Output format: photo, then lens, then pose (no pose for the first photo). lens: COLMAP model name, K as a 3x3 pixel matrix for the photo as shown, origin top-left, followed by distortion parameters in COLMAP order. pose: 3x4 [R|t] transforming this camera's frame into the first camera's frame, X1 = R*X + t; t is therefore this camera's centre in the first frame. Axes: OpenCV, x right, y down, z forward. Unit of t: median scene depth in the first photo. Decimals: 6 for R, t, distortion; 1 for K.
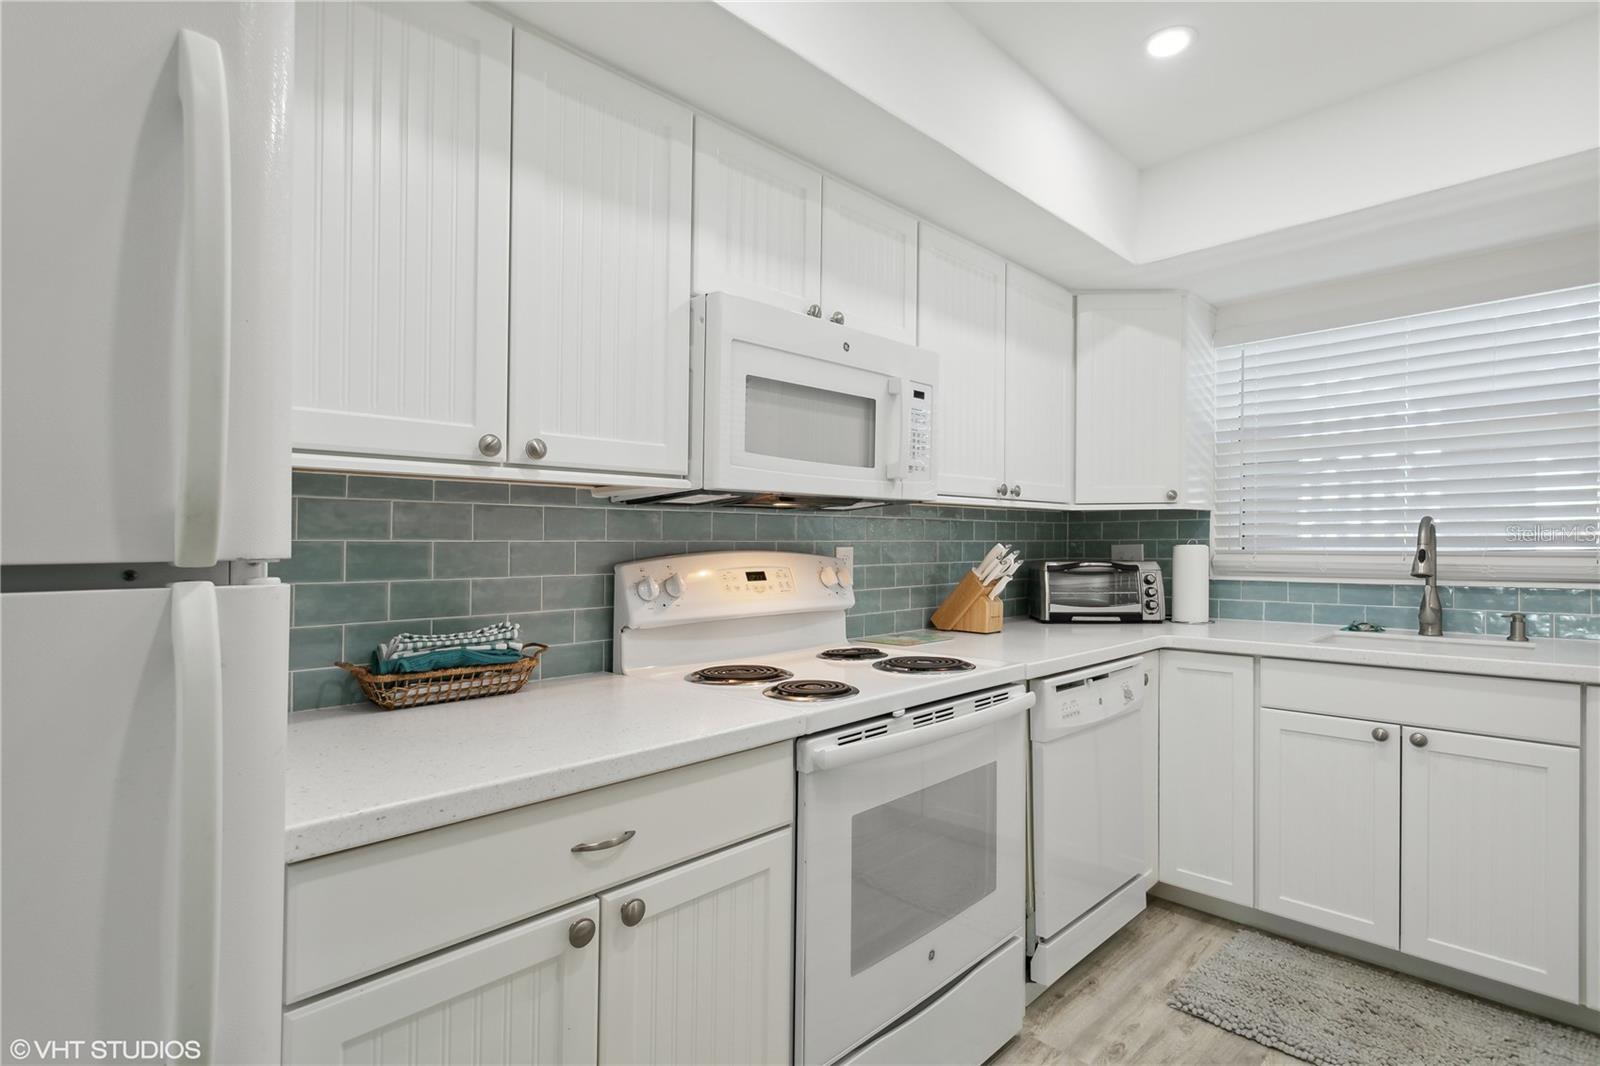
lens RADIAL K [[779.5, 0, 779.8], [0, 779.5, 544.4], [0, 0, 1]] dist [0.003191, 0.001001]
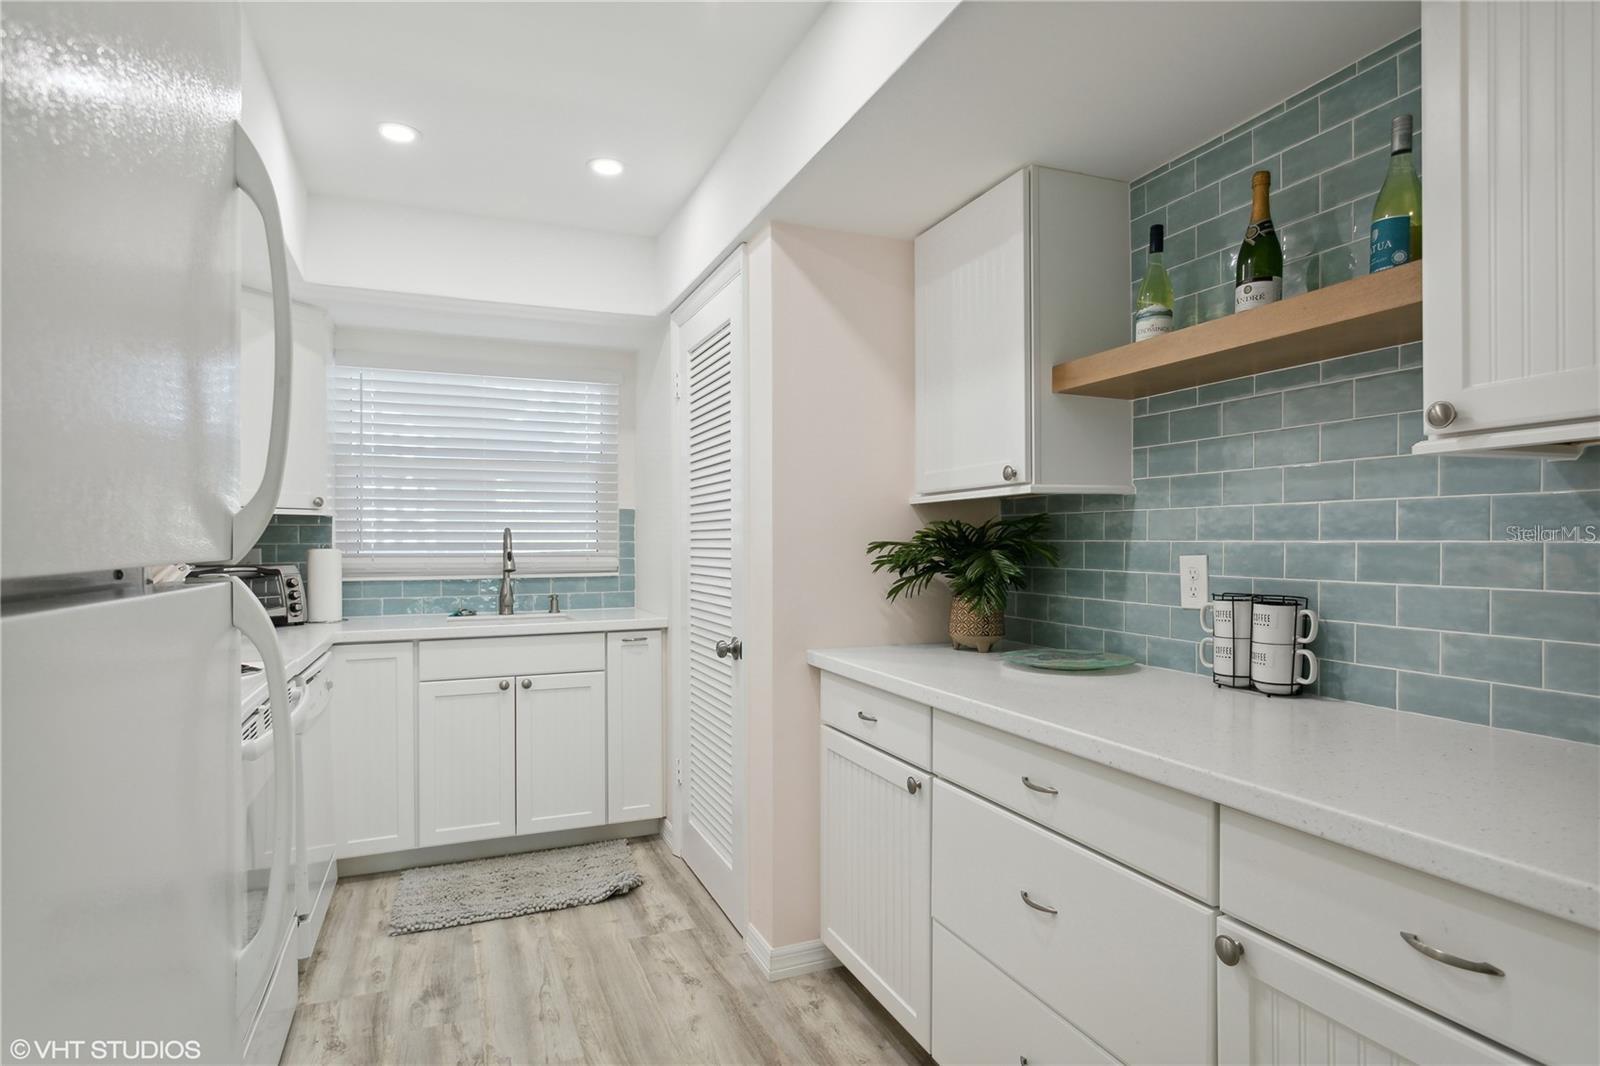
lens RADIAL K [[902.9, 0, 831.6], [0, 902.9, 535.3], [0, 0, 1]] dist [-0.001845, -0.000151]
pose [[0.352336, 0.012367, 0.935792, -0.473789], [0.001771, 0.999902, -0.013881, 0.000098], [-0.935872, 0.006548, 0.352279, -0.099537]]
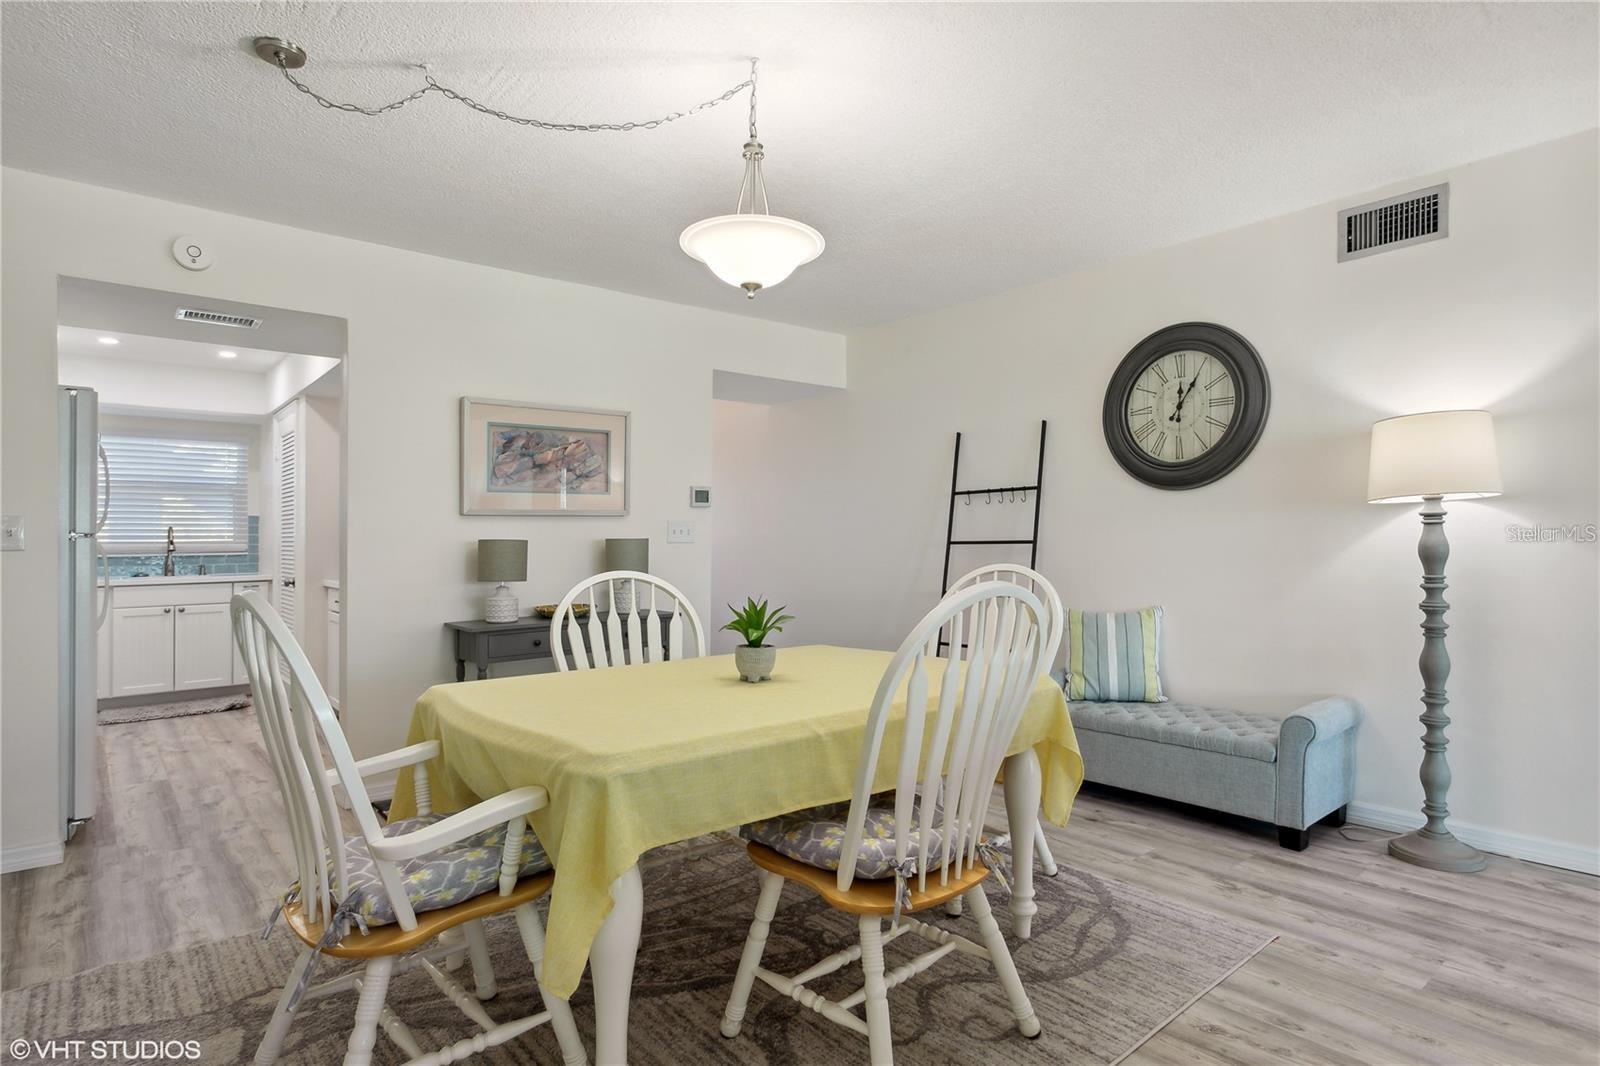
lens RADIAL K [[826.0, 0, 804.5], [0, 826.0, 521.5], [0, 0, 1]] dist [0.006847, 0.001130]
pose [[0.055943, 0.025226, 0.998115, -1.682317], [0.008722, 0.999630, -0.025753, 0.032244], [-0.998396, 0.010146, 0.055702, -1.143610]]
